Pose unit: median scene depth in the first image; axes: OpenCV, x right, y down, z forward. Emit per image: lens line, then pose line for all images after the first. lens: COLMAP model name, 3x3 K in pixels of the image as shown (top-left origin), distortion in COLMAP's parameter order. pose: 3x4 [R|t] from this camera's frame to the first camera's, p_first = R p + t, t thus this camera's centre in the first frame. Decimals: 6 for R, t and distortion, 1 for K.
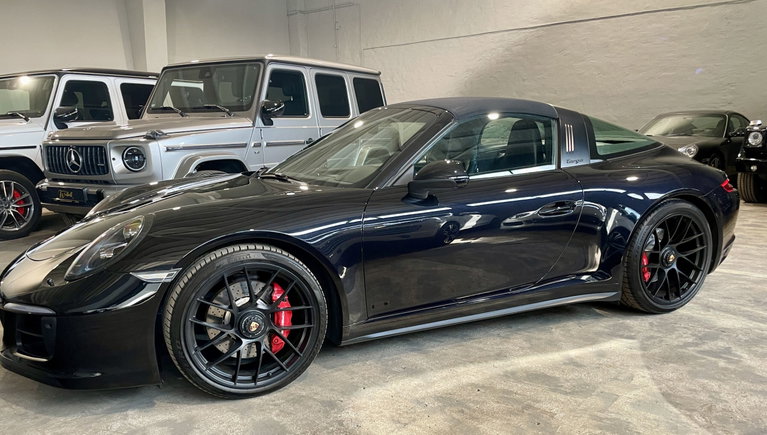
lens RADIAL K [[586.5, 0, 383.5], [0, 586.5, 217.5], [0, 0, 1]] dist [0.083122, -0.119661]
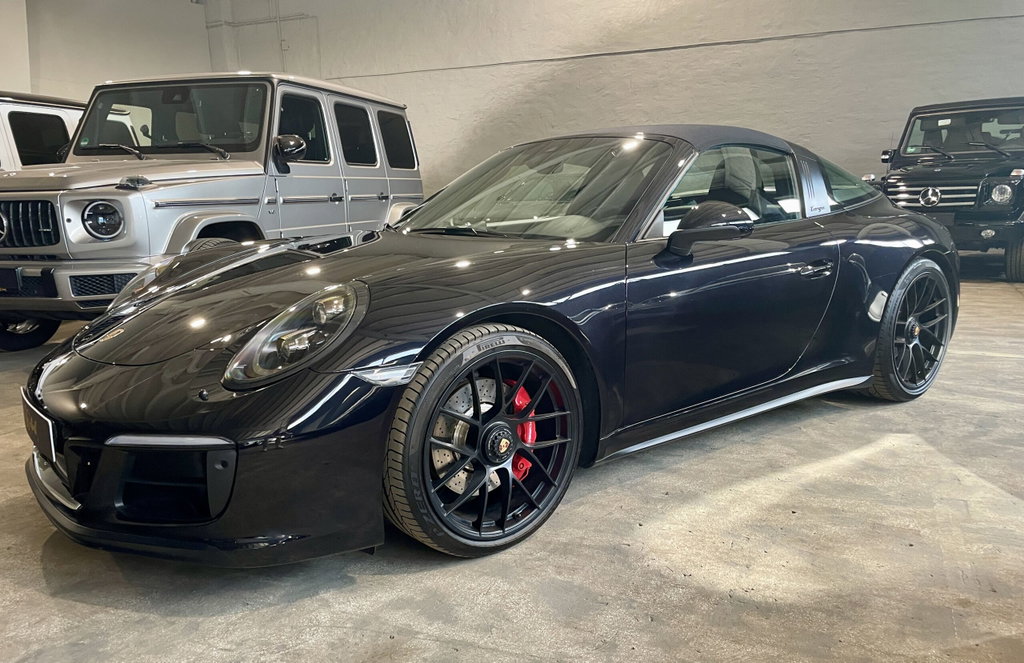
lens RADIAL K [[782.6, 0, 515.3], [0, 782.6, 301.6], [0, 0, 1]] dist [0.084759, -0.122001]
pose [[0.971306, -0.031373, 0.235754, -0.188235], [0.034571, 0.999358, -0.009444, 0.013259], [-0.235306, 0.017323, 0.971767, 0.056488]]
